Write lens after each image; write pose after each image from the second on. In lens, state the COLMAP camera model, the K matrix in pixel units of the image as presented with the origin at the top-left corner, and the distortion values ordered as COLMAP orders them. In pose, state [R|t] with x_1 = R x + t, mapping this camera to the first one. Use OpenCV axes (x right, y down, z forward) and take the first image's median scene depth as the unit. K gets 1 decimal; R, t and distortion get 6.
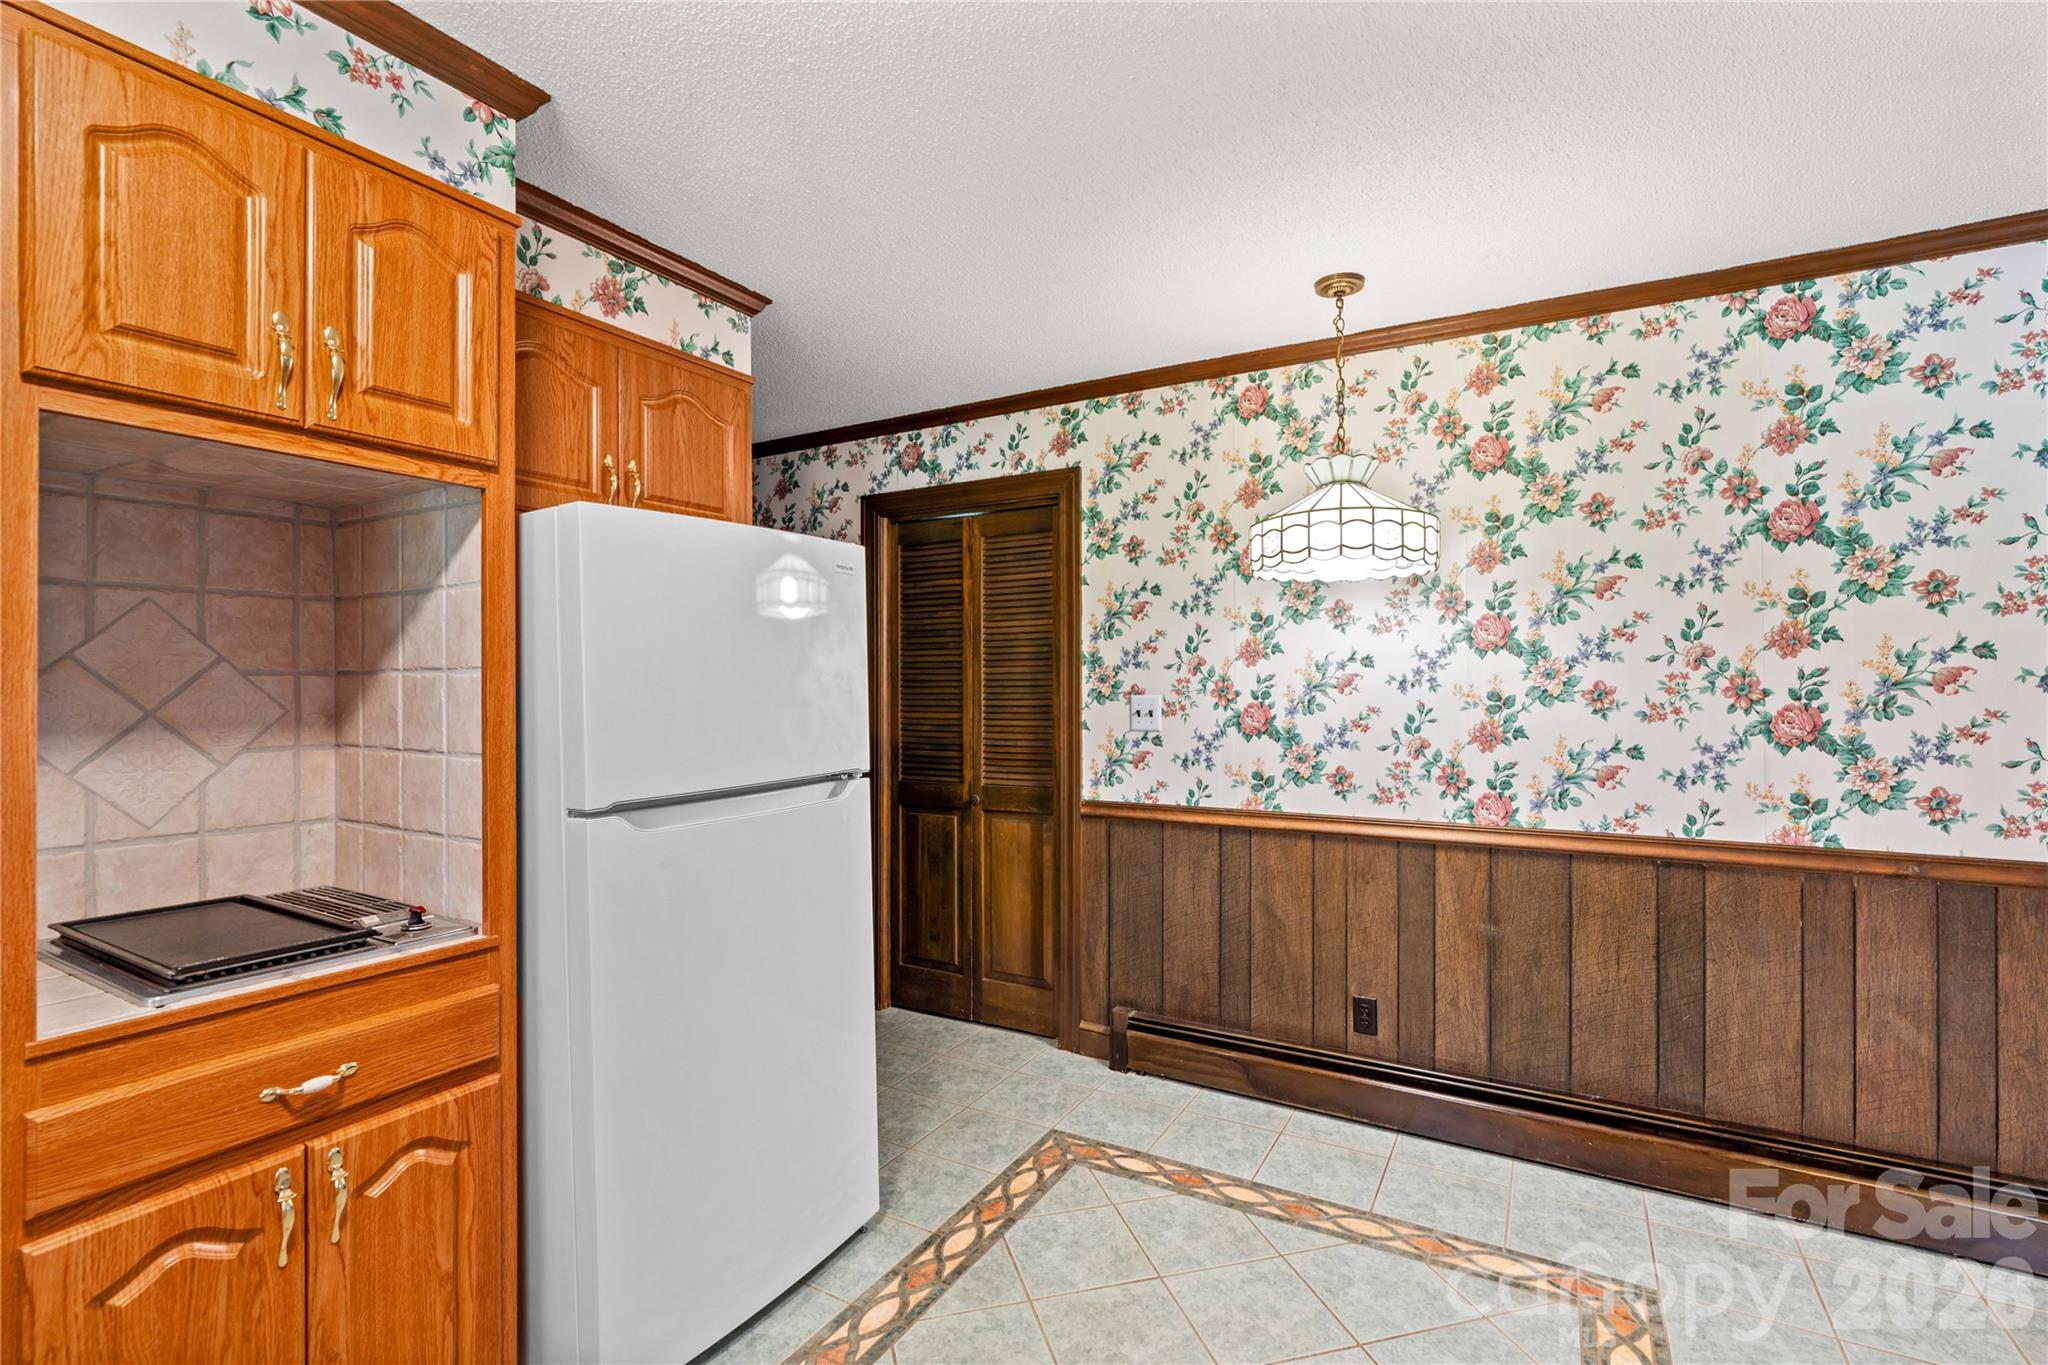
lens RADIAL K [[936.1, 0, 1021.6], [0, 936.1, 678.1], [0, 0, 1]] dist [-0.018517, 0.006441]
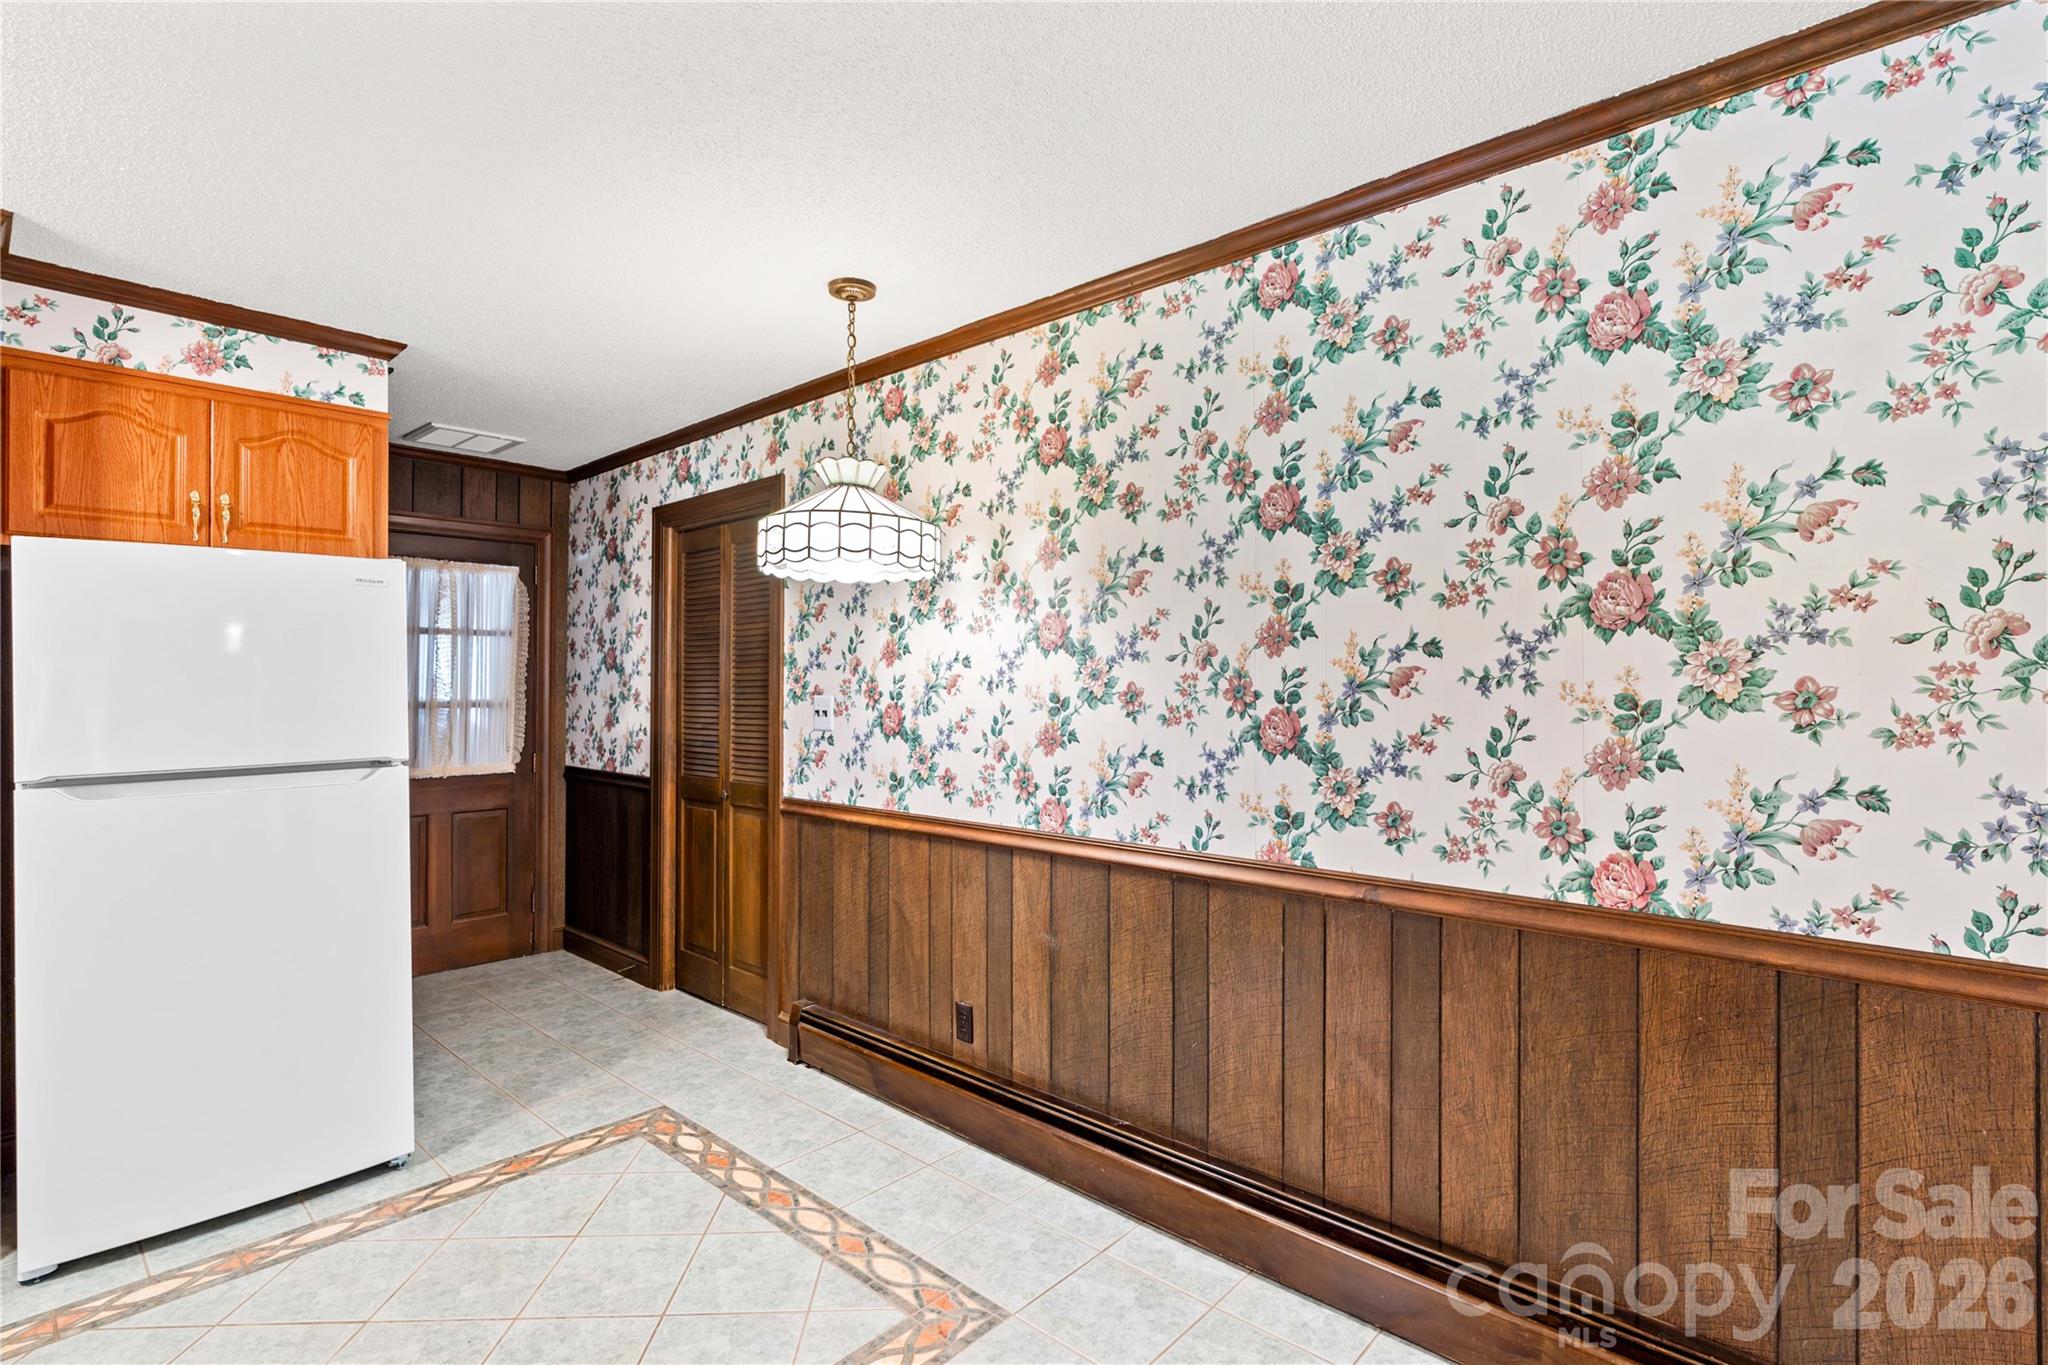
lens RADIAL K [[972.3, 0, 1034.1], [0, 972.3, 674.8], [0, 0, 1]] dist [-0.021395, 0.008038]
pose [[0.978172, 0.000679, -0.207797, 0.723753], [-0.001775, 0.999985, -0.005090, 0.000810], [0.207791, 0.005348, 0.978159, 0.015212]]
